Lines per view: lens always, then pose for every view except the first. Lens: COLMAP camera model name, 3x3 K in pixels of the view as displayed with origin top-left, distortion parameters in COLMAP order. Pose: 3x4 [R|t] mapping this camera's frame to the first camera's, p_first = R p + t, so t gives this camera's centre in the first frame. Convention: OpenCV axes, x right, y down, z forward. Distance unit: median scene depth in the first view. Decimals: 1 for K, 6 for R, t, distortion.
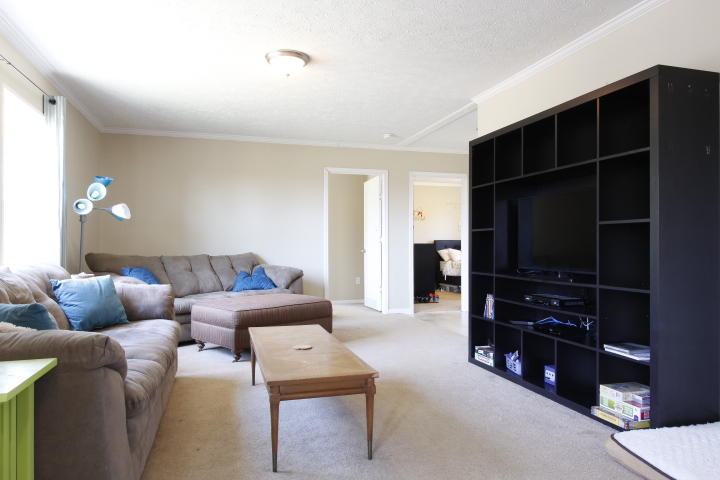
lens RADIAL K [[495.5, 0, 360.0], [0, 495.5, 240.0], [0, 0, 1]] dist [0.002841, -0.000660]
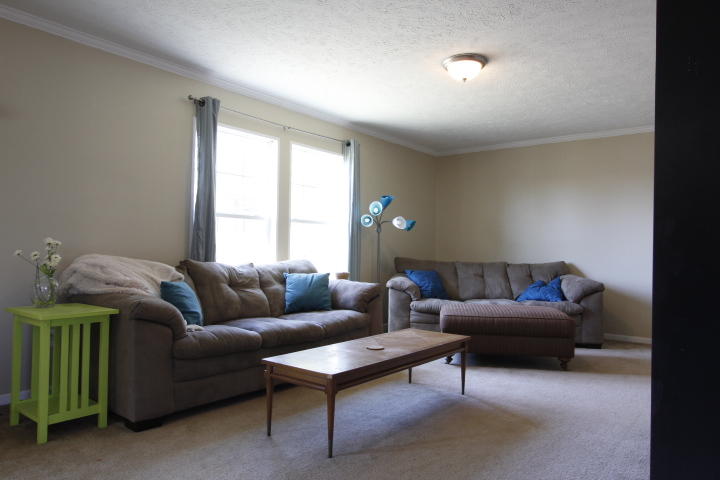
lens RADIAL K [[495.5, 0, 360.0], [0, 495.5, 240.0], [0, 0, 1]] dist [0.002841, -0.000660]
pose [[0.579401, -0.006547, -0.815016, 0.381580], [-0.008790, 0.999859, -0.014280, 0.001564], [0.814995, 0.015438, 0.579262, 0.188065]]
